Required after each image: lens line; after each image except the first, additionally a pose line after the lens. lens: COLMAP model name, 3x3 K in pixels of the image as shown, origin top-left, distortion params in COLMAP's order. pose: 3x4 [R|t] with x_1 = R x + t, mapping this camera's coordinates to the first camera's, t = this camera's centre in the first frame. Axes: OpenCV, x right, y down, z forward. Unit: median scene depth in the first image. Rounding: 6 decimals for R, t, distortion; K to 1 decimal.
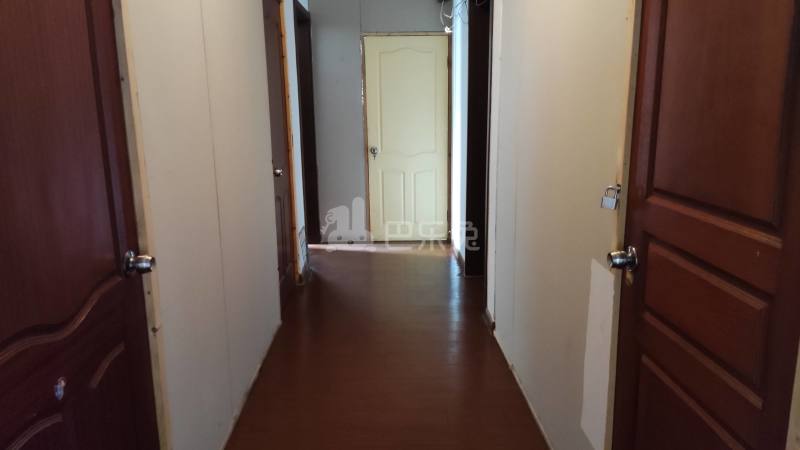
lens RADIAL K [[576.9, 0, 396.7], [0, 576.9, 224.7], [0, 0, 1]] dist [0.090759, -0.125941]
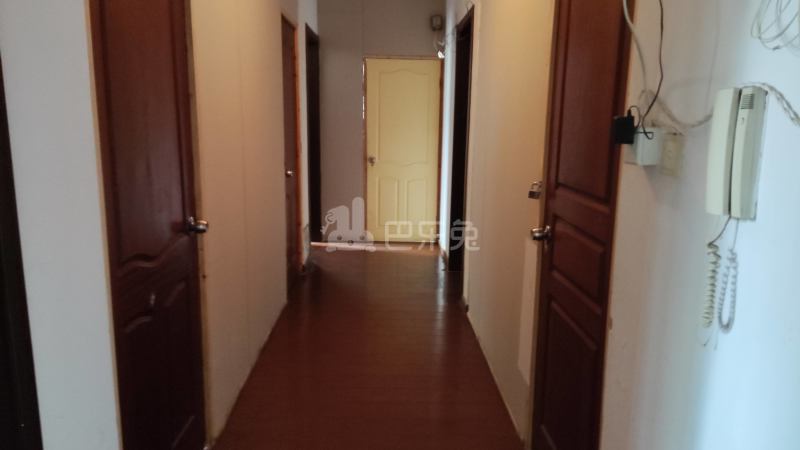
lens RADIAL K [[566.6, 0, 403.4], [0, 566.6, 224.8], [0, 0, 1]] dist [0.093999, 0.000307]
pose [[0.999459, 0.029371, 0.014779, 0.011264], [-0.029051, 0.999348, -0.021436, 0.025844], [-0.015399, 0.020995, 0.999661, -0.127788]]
